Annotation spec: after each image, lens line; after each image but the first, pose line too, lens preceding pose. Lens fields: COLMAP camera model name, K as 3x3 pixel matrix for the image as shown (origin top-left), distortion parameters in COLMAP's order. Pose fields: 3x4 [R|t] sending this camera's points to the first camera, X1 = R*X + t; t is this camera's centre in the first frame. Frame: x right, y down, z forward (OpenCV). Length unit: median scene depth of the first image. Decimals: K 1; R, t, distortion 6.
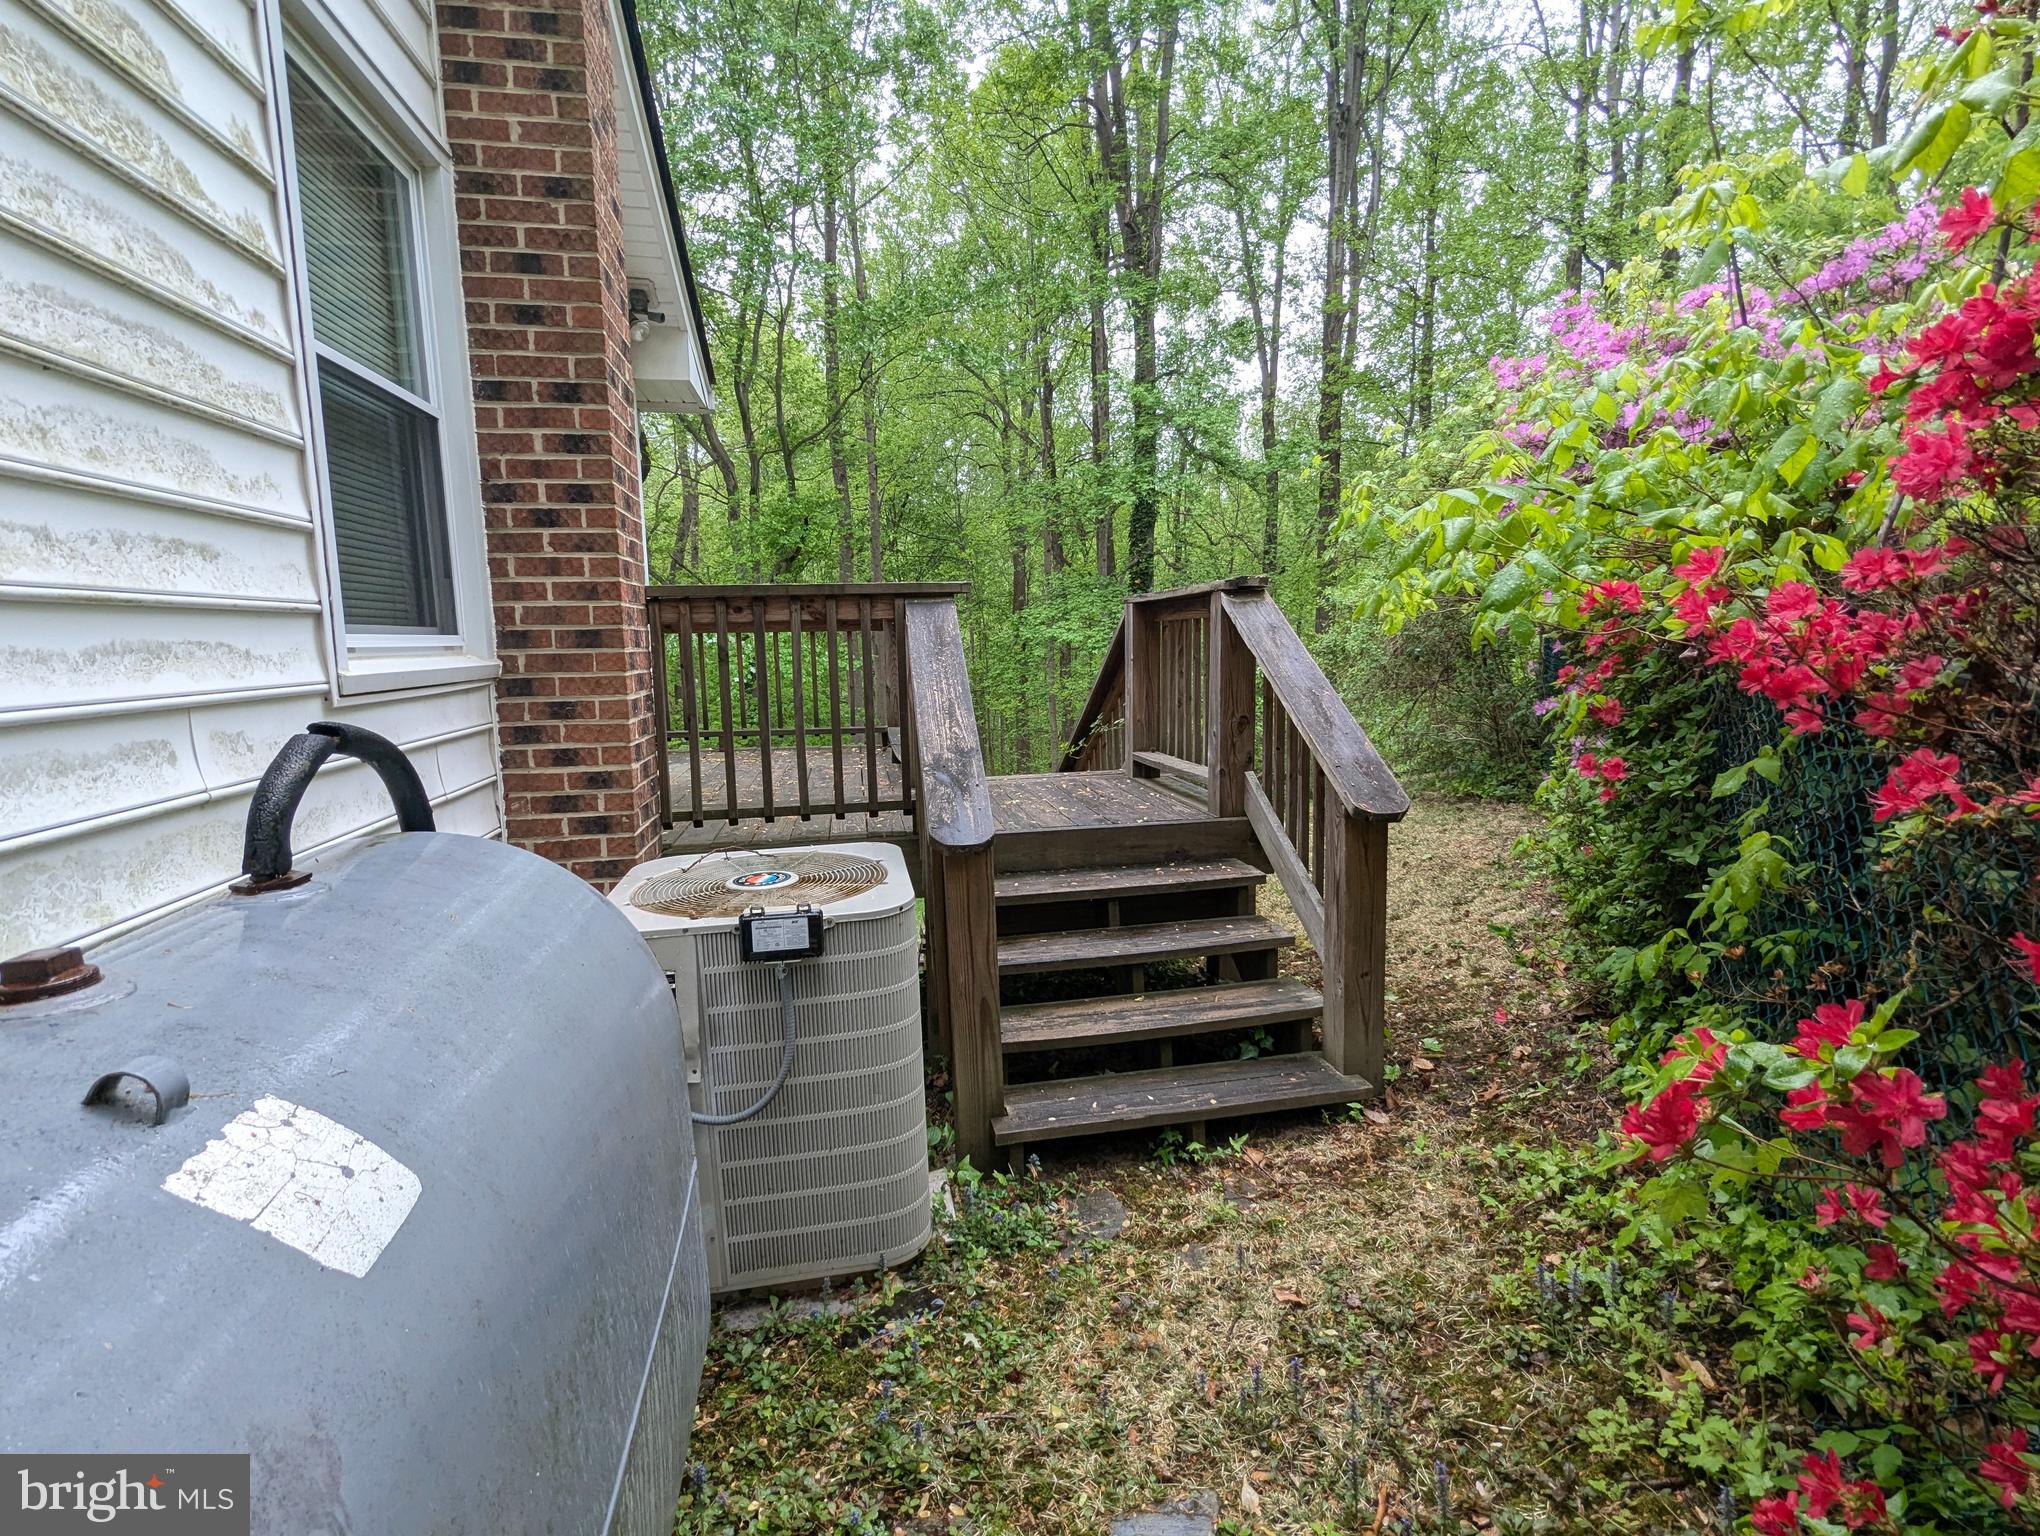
lens RADIAL K [[959.9, 0, 1030.0], [0, 959.9, 775.5], [0, 0, 1]] dist [-0.014826, 0.003140]
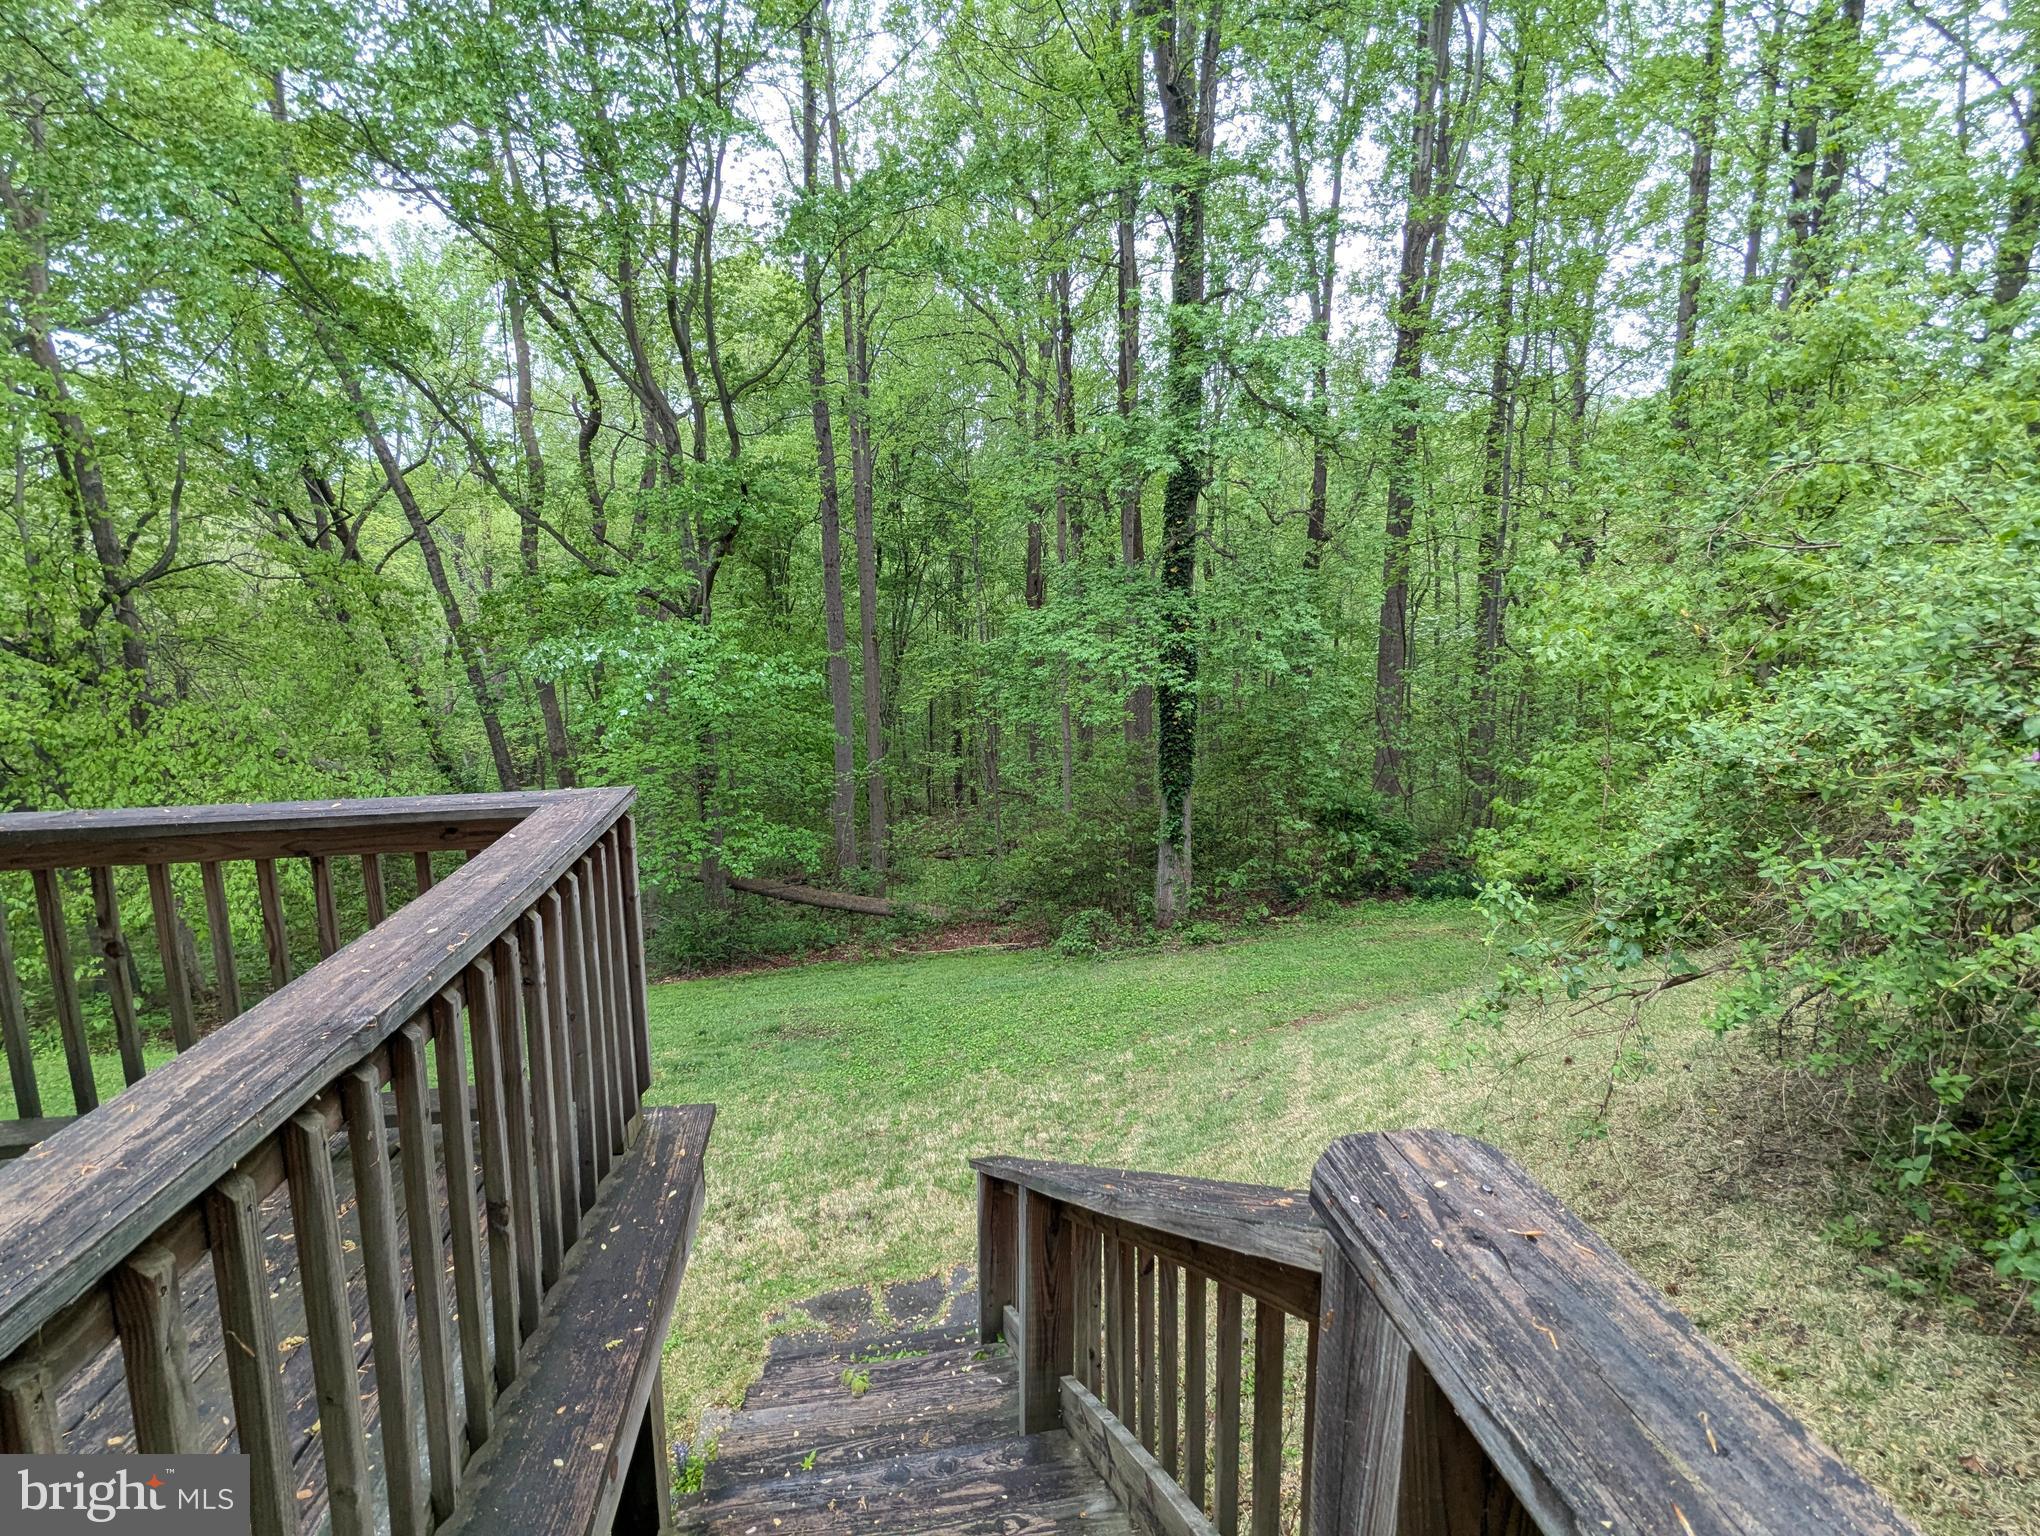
lens RADIAL K [[959.9, 0, 1017.5], [0, 959.9, 776.3], [0, 0, 1]] dist [-0.014826, 0.003140]
pose [[0.999386, 0.013817, -0.032199, 0.007950], [-0.012417, 0.998986, 0.043264, -0.039770], [0.032765, -0.042838, 0.998545, 0.126249]]
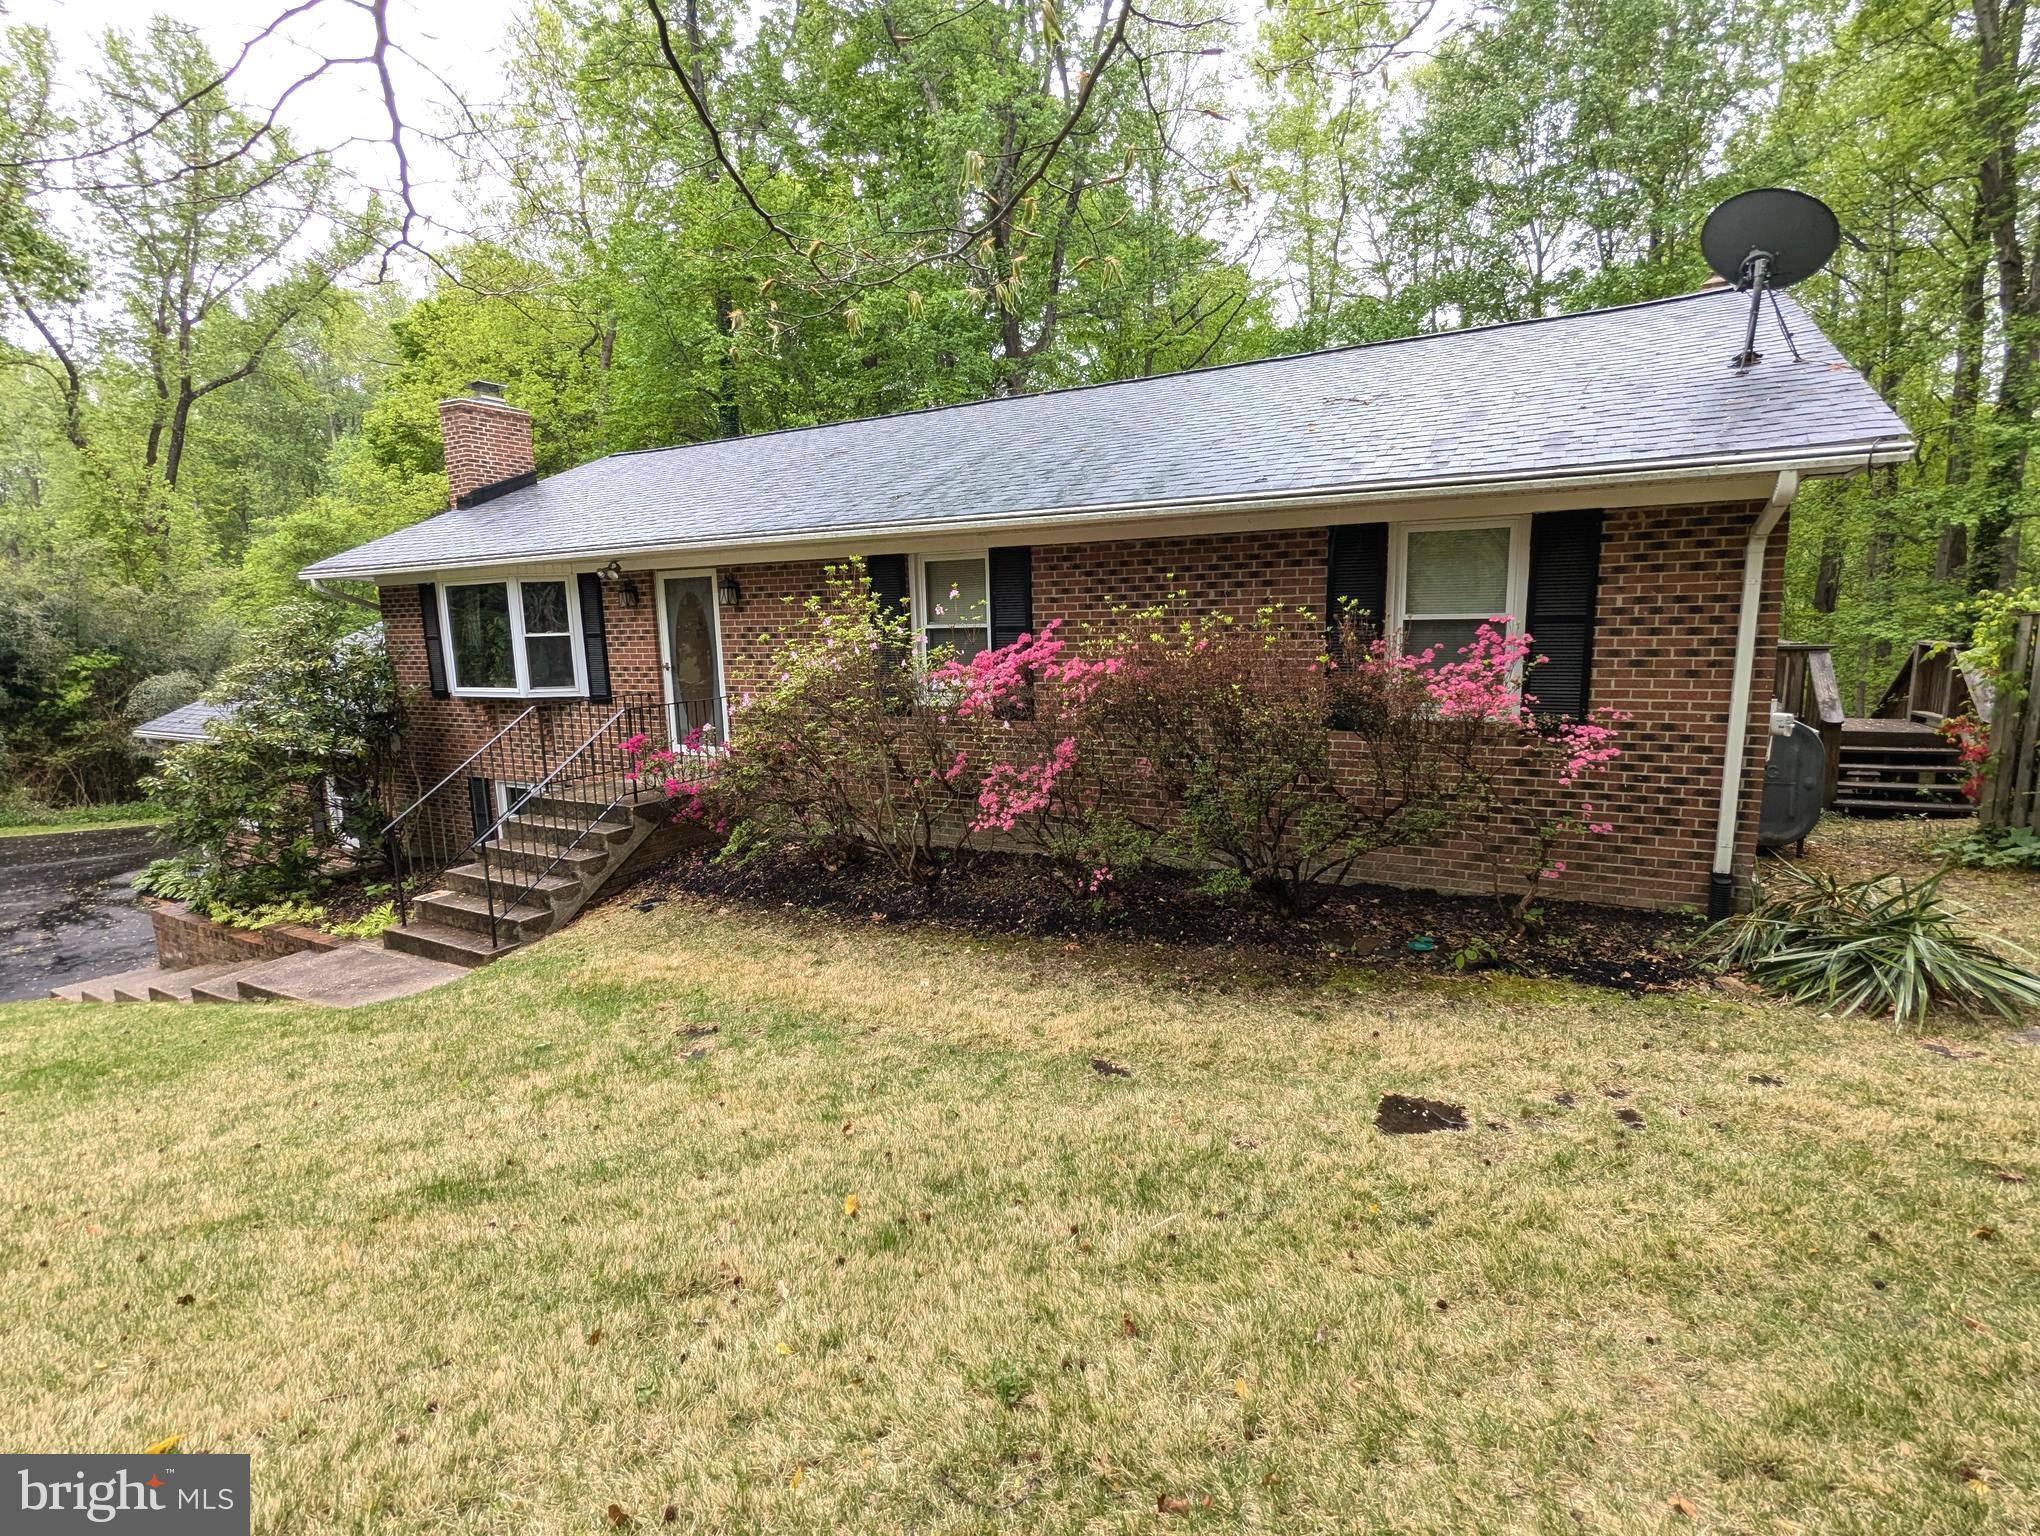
lens RADIAL K [[959.9, 0, 1019.0], [0, 959.9, 778.7], [0, 0, 1]] dist [-0.014826, 0.003140]
pose [[0.765452, 0.091156, -0.637004, -0.041924], [-0.078482, 0.995750, 0.048186, 0.129025], [0.638689, 0.013109, 0.769353, -1.381861]]
